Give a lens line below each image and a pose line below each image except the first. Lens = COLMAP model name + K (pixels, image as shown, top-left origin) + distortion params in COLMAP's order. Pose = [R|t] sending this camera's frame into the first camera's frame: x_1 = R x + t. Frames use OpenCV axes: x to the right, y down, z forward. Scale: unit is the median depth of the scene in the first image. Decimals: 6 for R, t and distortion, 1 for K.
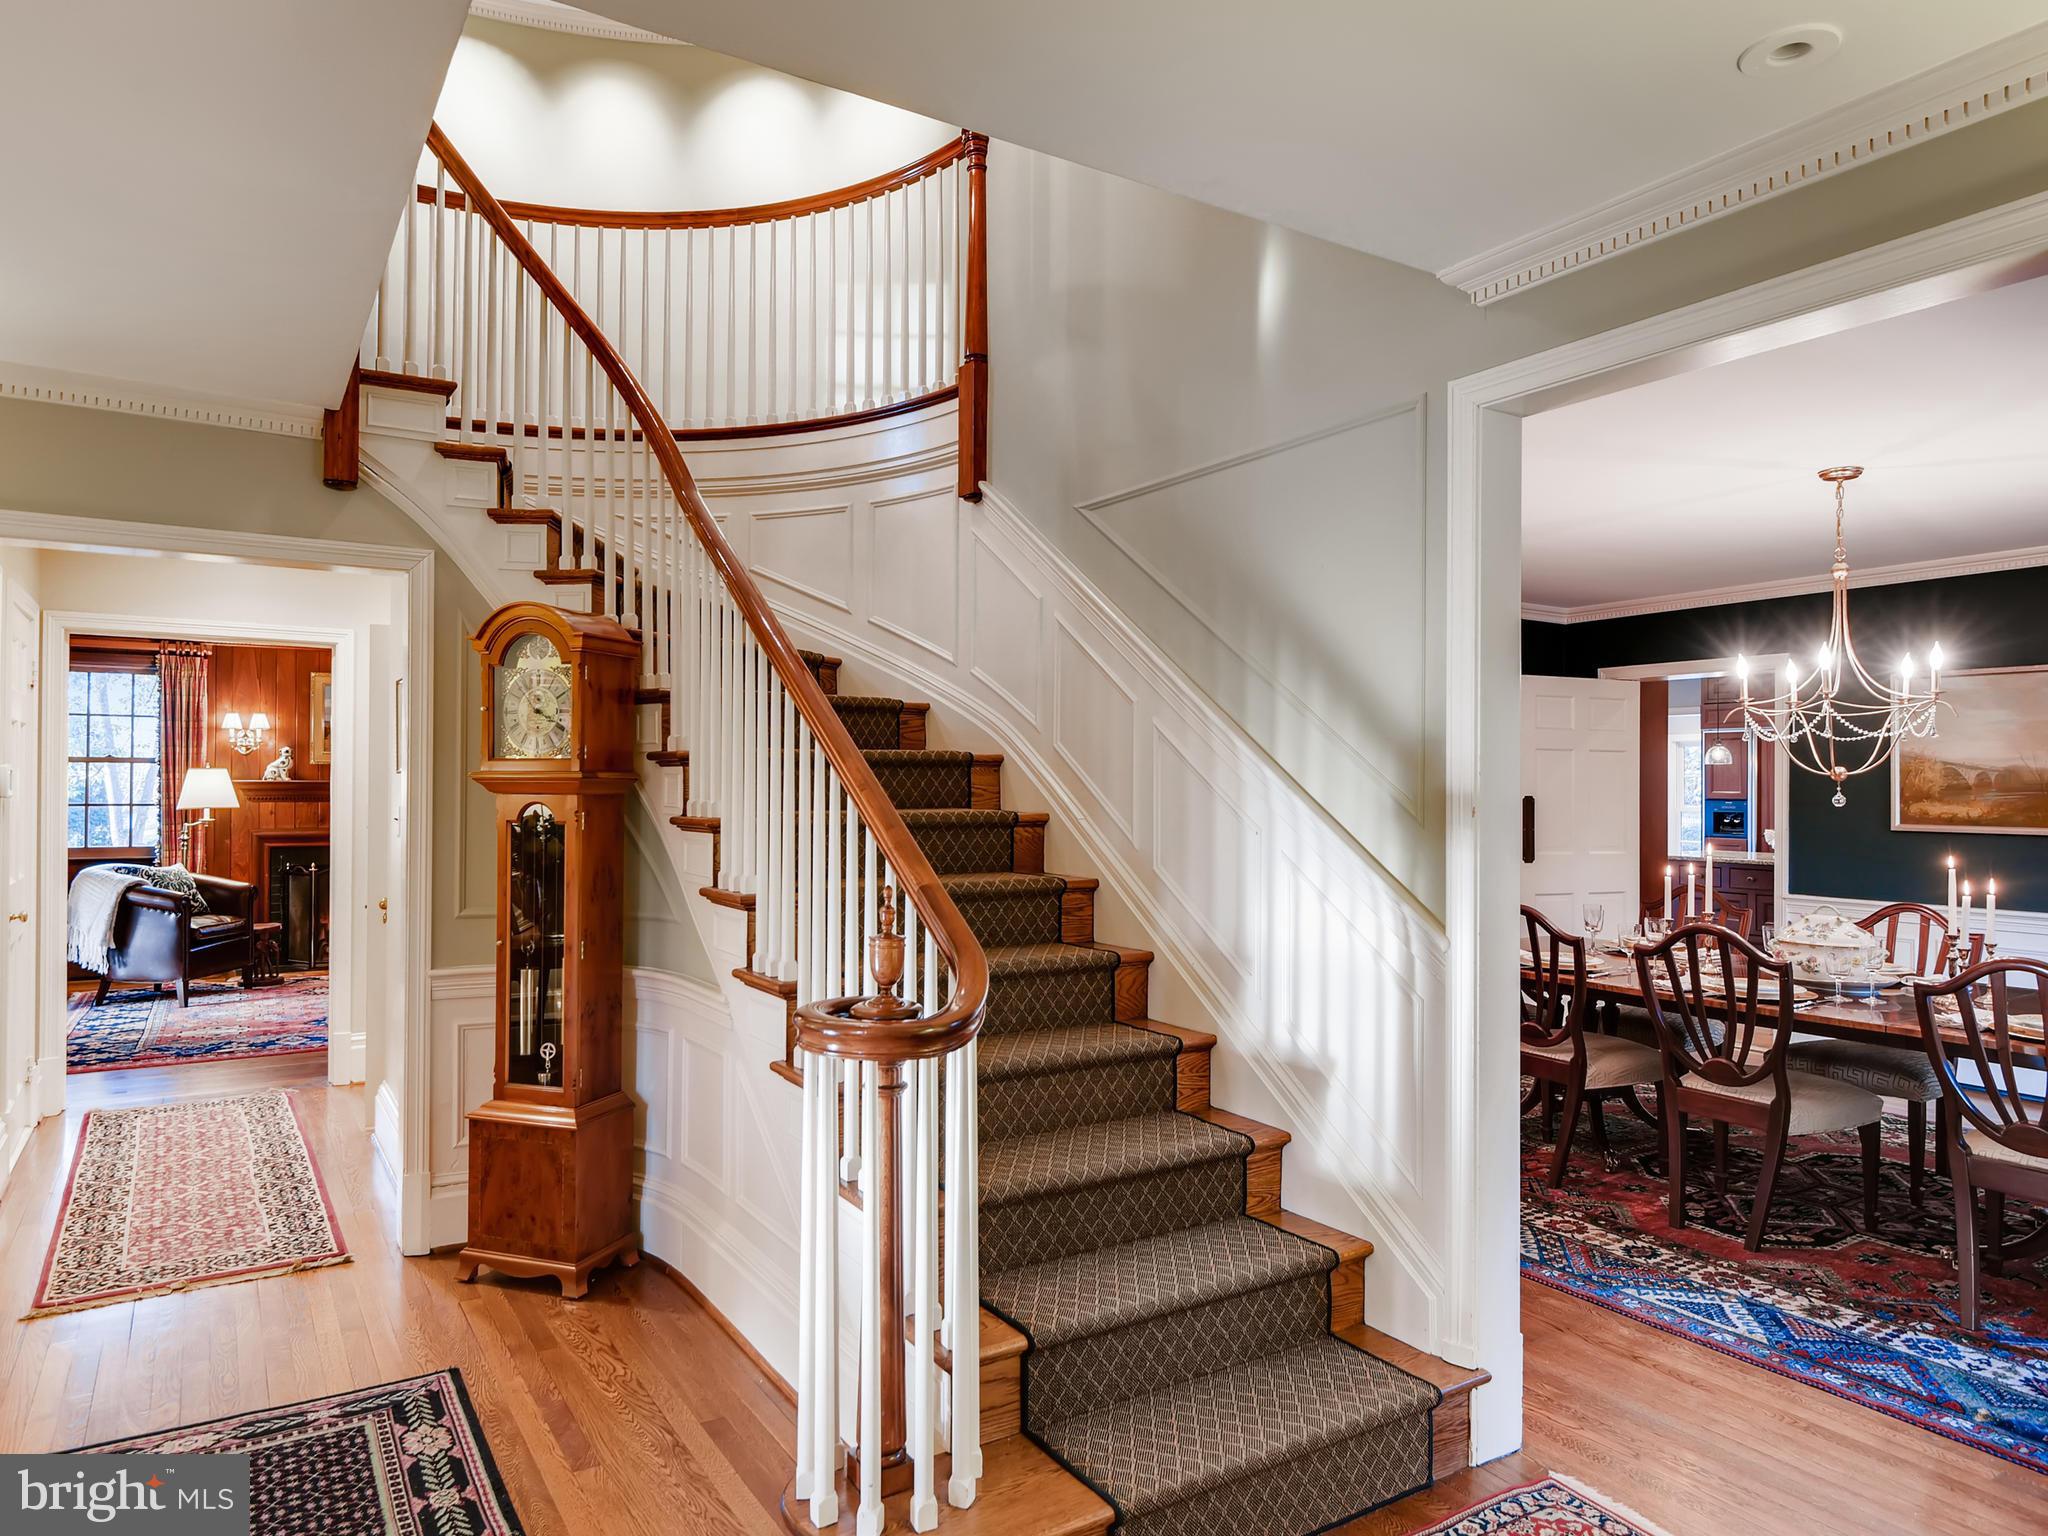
lens RADIAL K [[1252.7, 0, 1020.9], [0, 1252.7, 771.8], [0, 0, 1]] dist [0.002658, 0.000483]
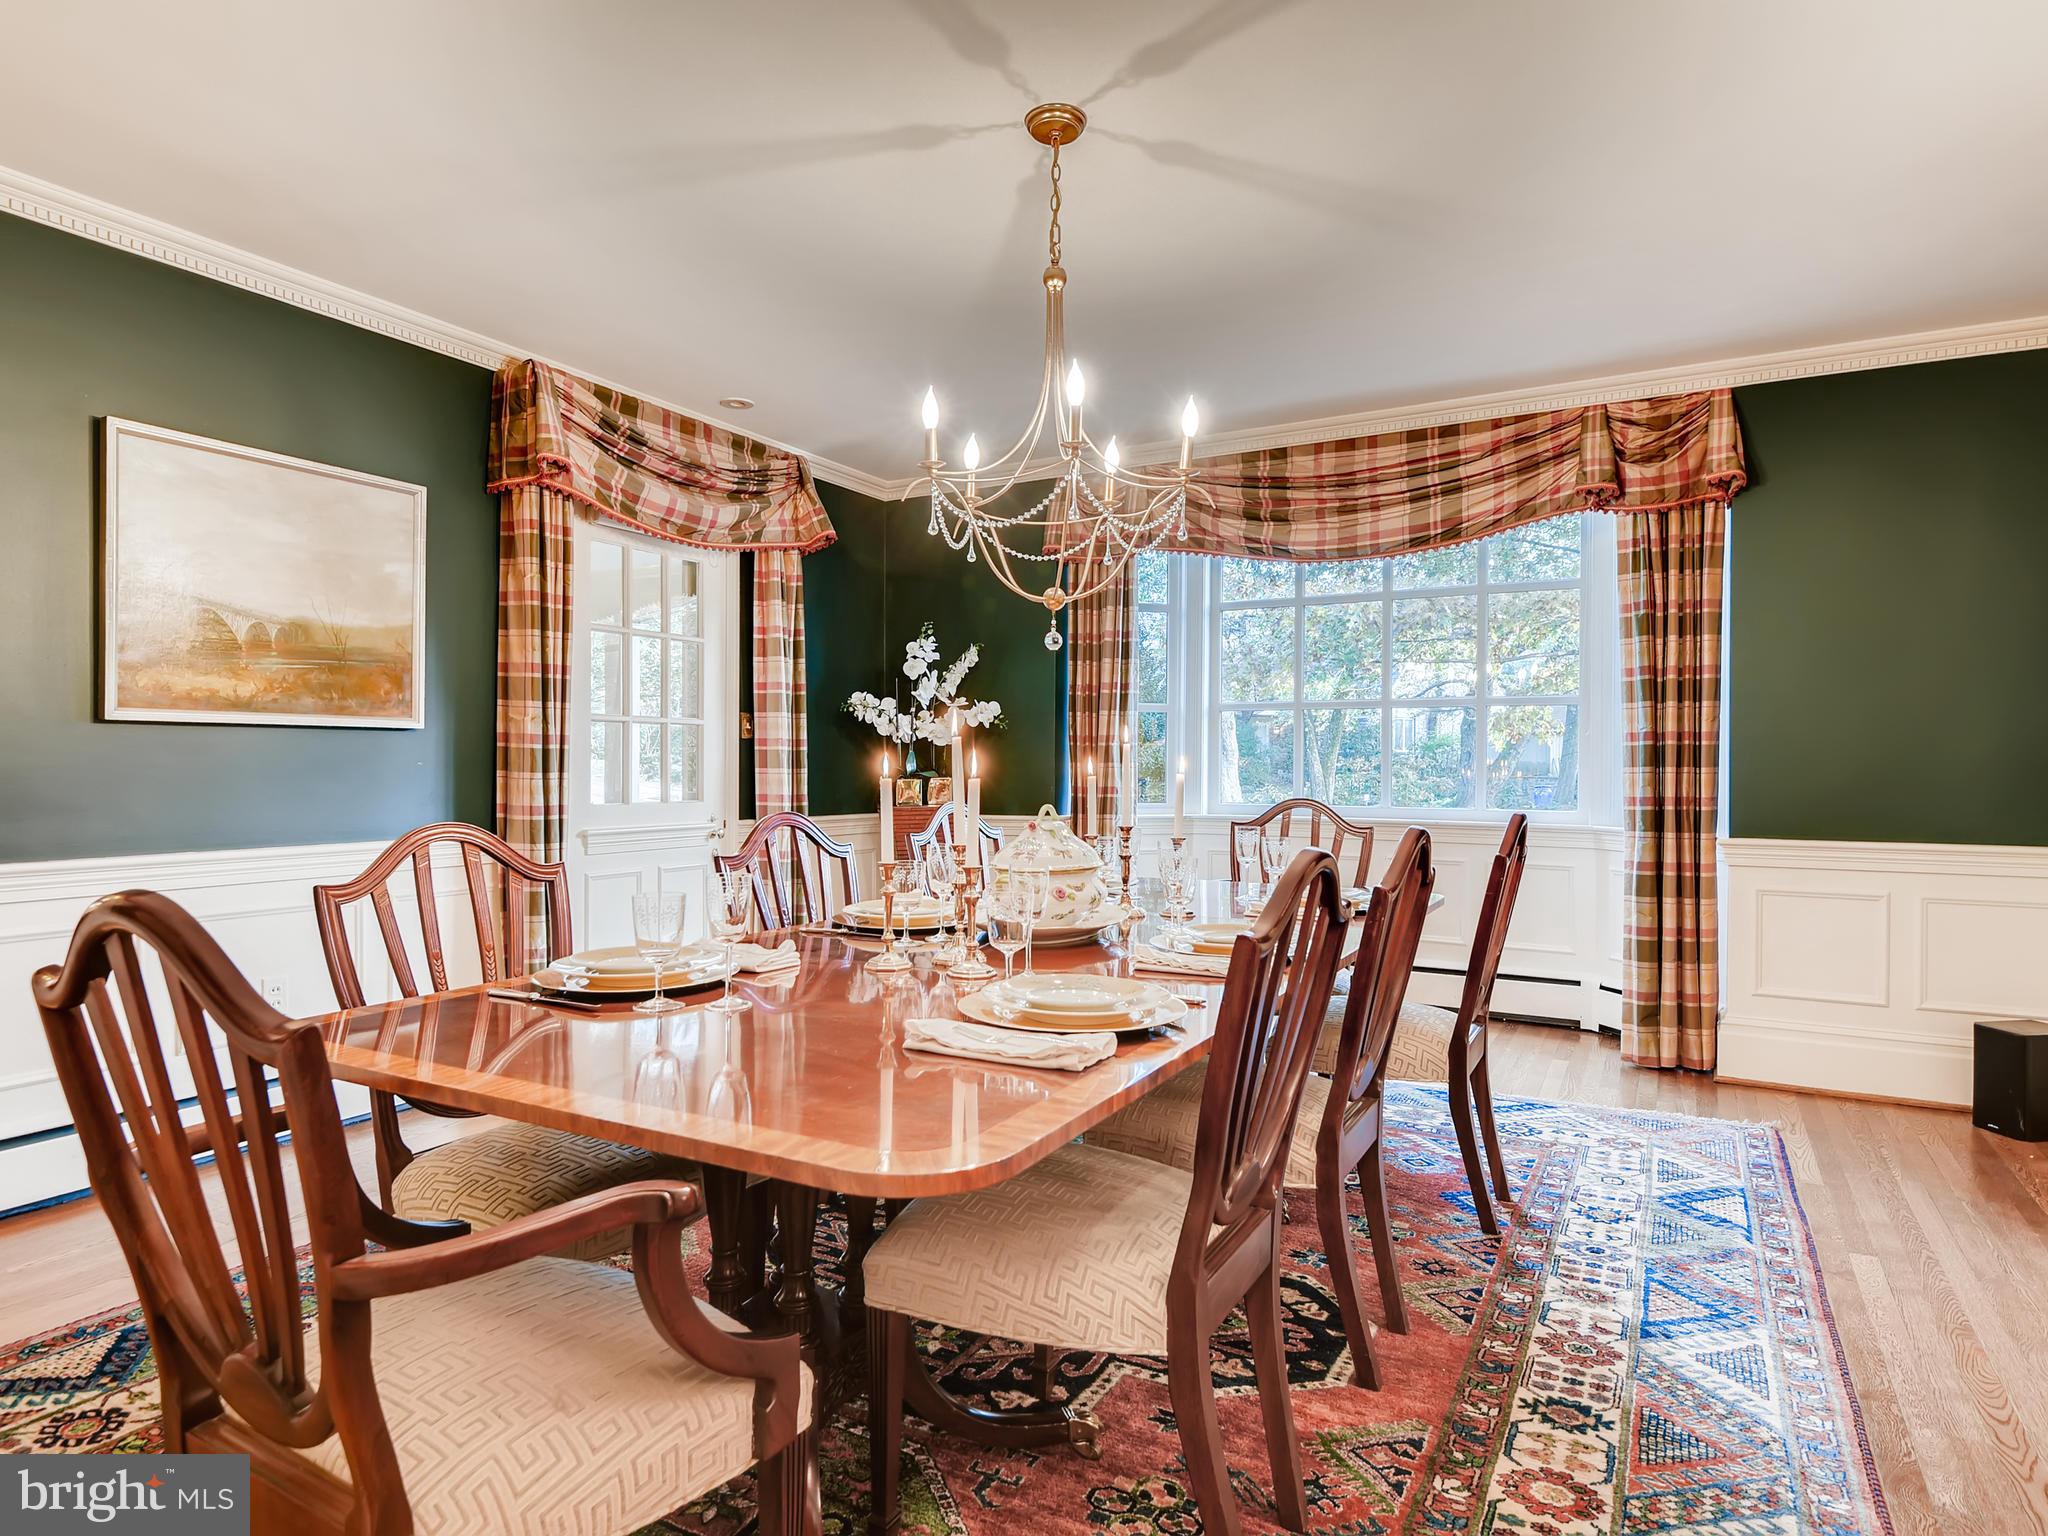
lens RADIAL K [[1170.4, 0, 1026.7], [0, 1170.4, 768.8], [0, 0, 1]] dist [0.002538, -0.000511]
pose [[-0.467490, -0.012850, 0.883905, 0.142924], [-0.014878, 0.999867, 0.006666, 0.091300], [-0.883873, -0.010034, -0.467619, 1.397267]]
